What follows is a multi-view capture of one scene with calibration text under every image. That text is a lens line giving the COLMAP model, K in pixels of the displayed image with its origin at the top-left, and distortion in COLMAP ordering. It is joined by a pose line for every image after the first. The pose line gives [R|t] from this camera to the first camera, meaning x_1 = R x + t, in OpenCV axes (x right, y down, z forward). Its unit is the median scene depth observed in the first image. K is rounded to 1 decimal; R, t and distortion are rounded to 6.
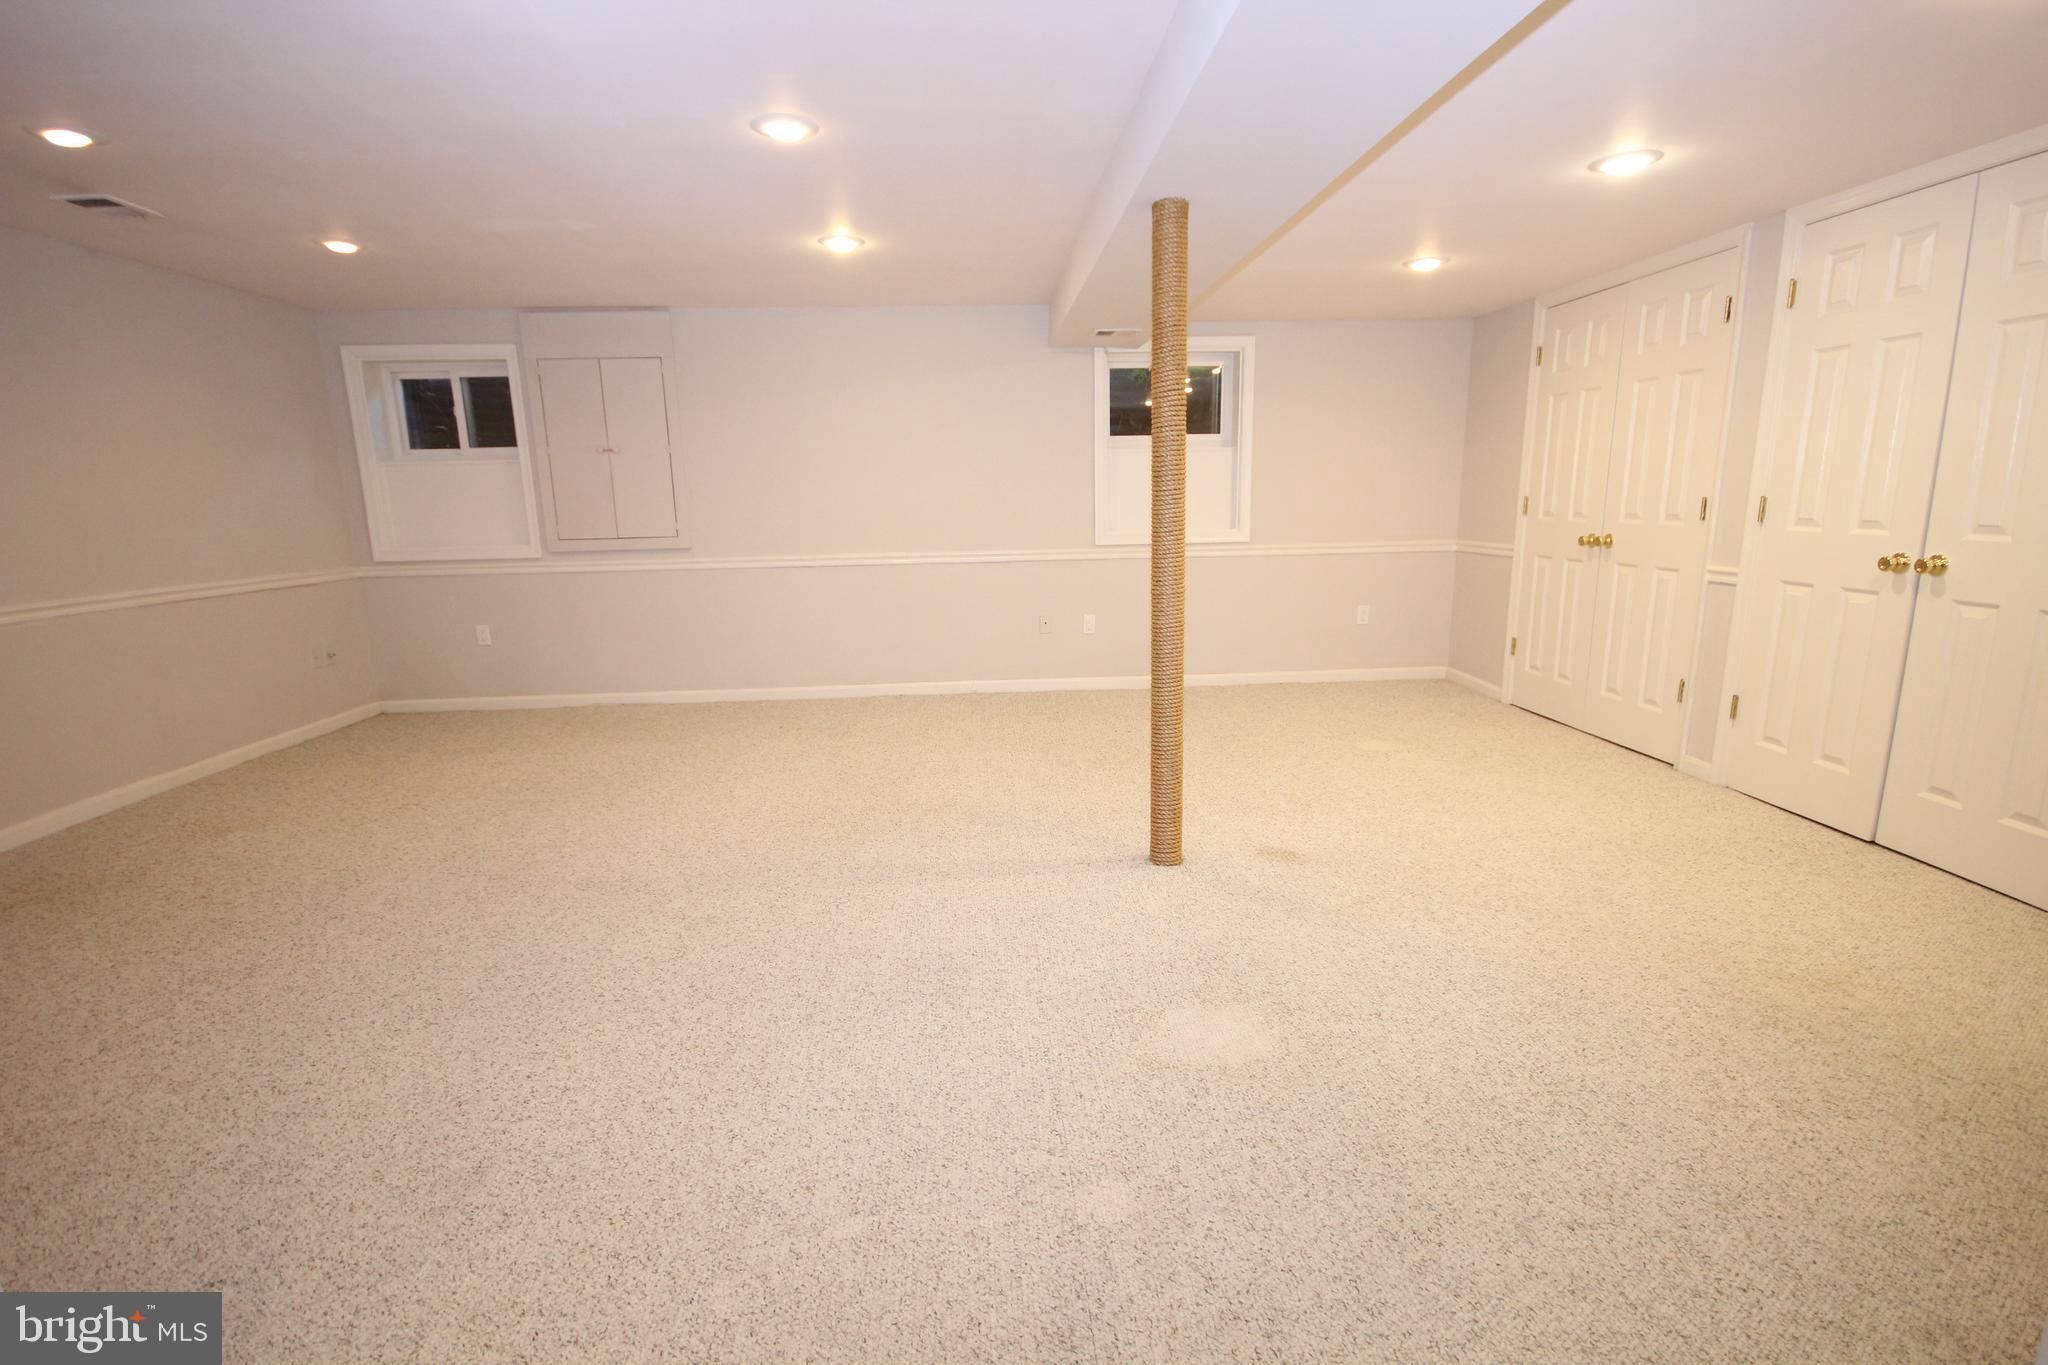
lens RADIAL K [[925.4, 0, 1029.1], [0, 925.4, 724.3], [0, 0, 1]] dist [0.000298, -0.005906]
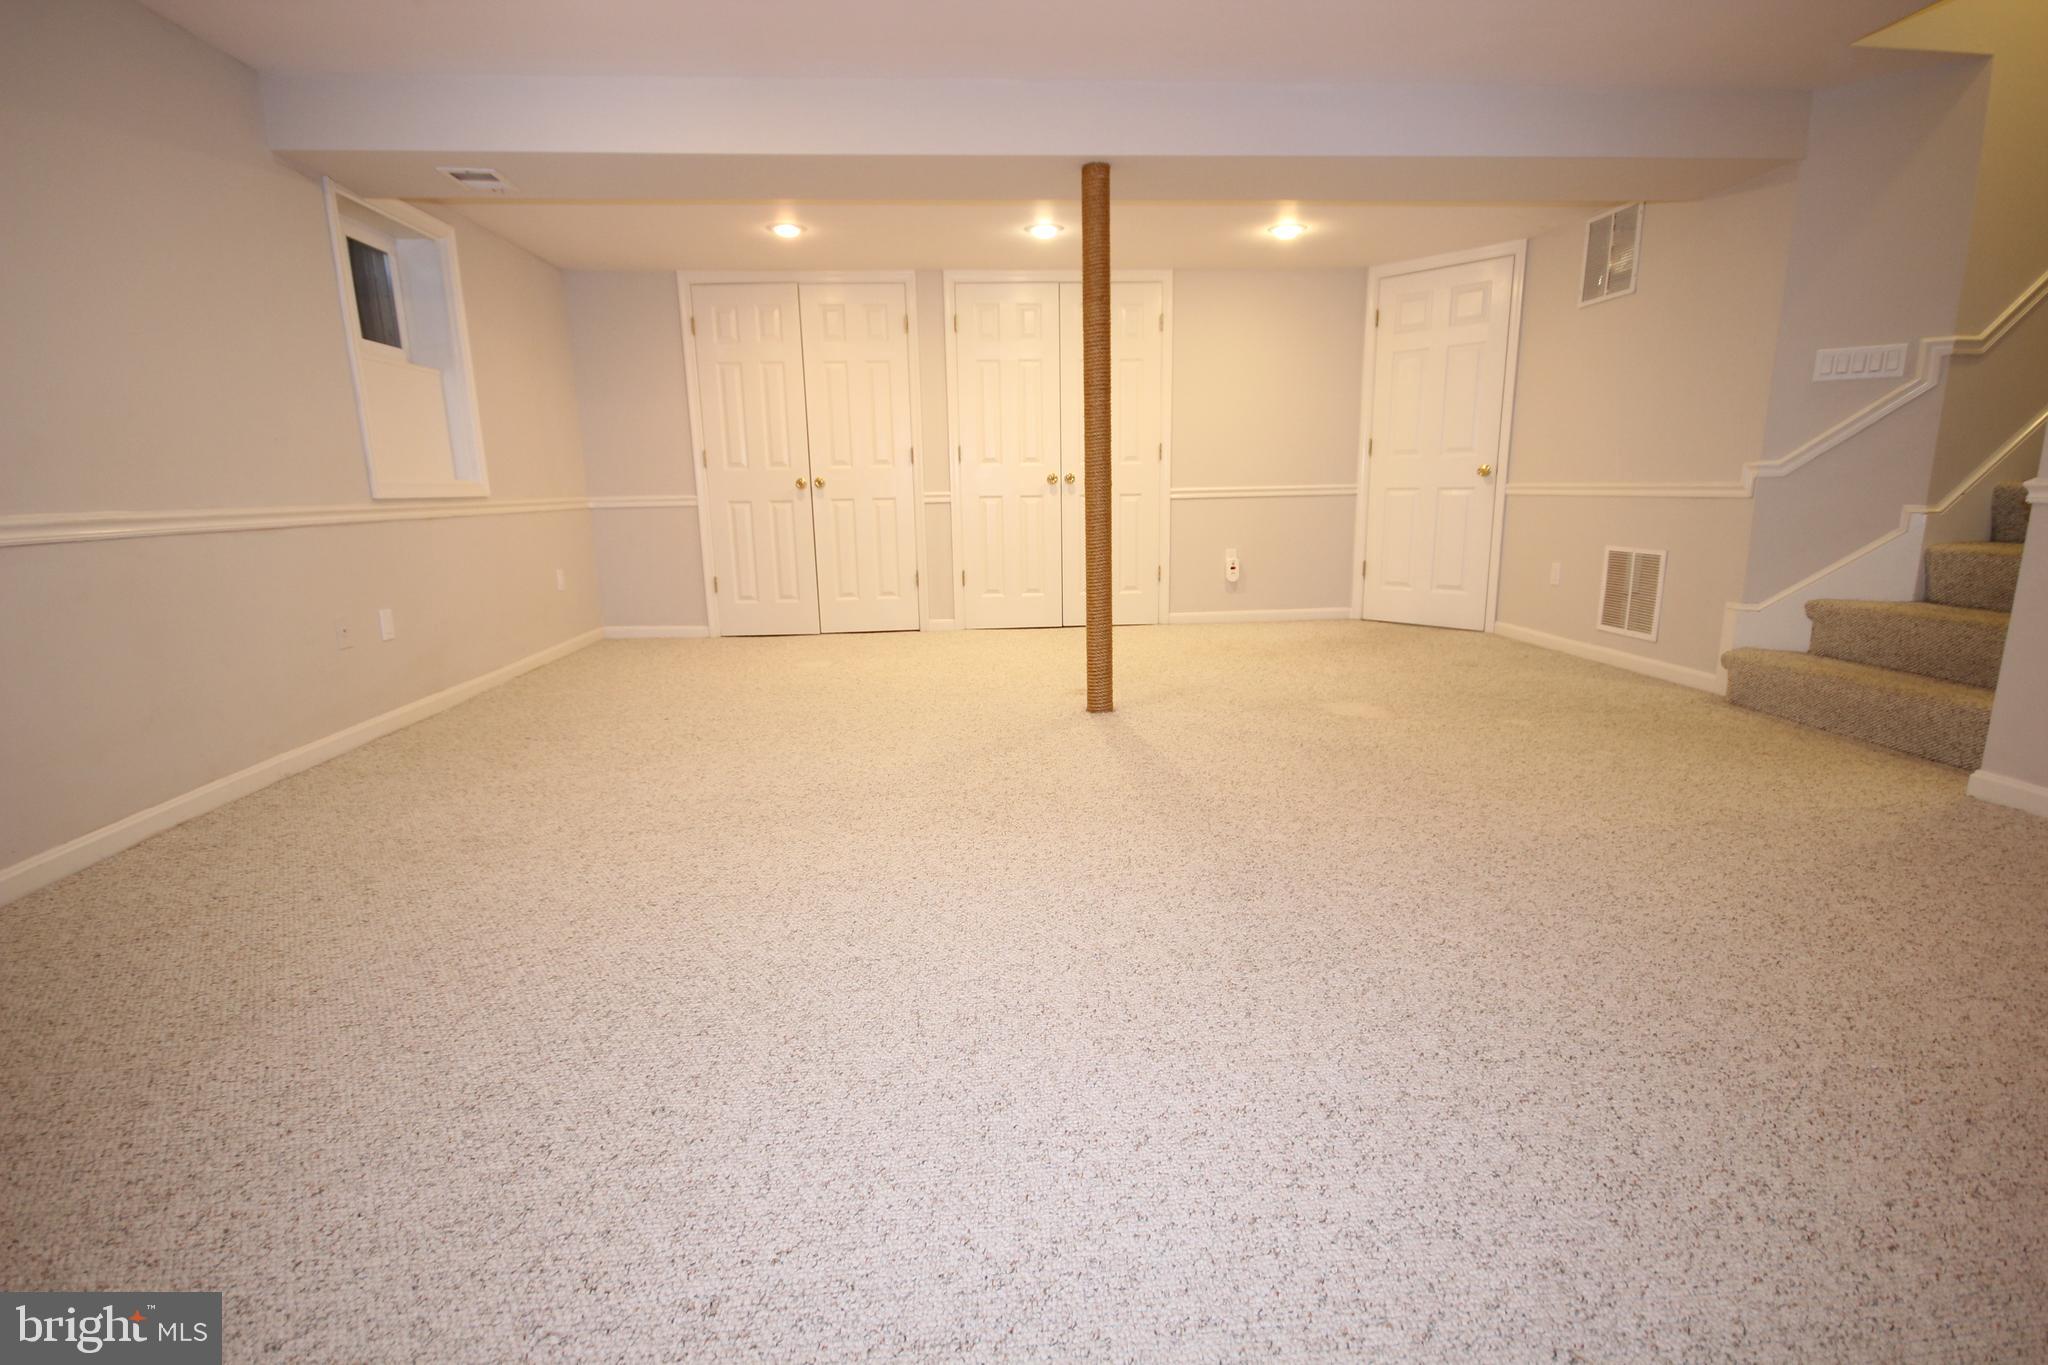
lens RADIAL K [[948.6, 0, 1028.6], [0, 948.6, 696.2], [0, 0, 1]] dist [-0.001224, 0.000474]
pose [[0.011127, -0.202390, 0.979242, -1.051652], [0.258065, 0.946708, 0.192733, -0.133597], [-0.966063, 0.250564, 0.062764, 0.986634]]
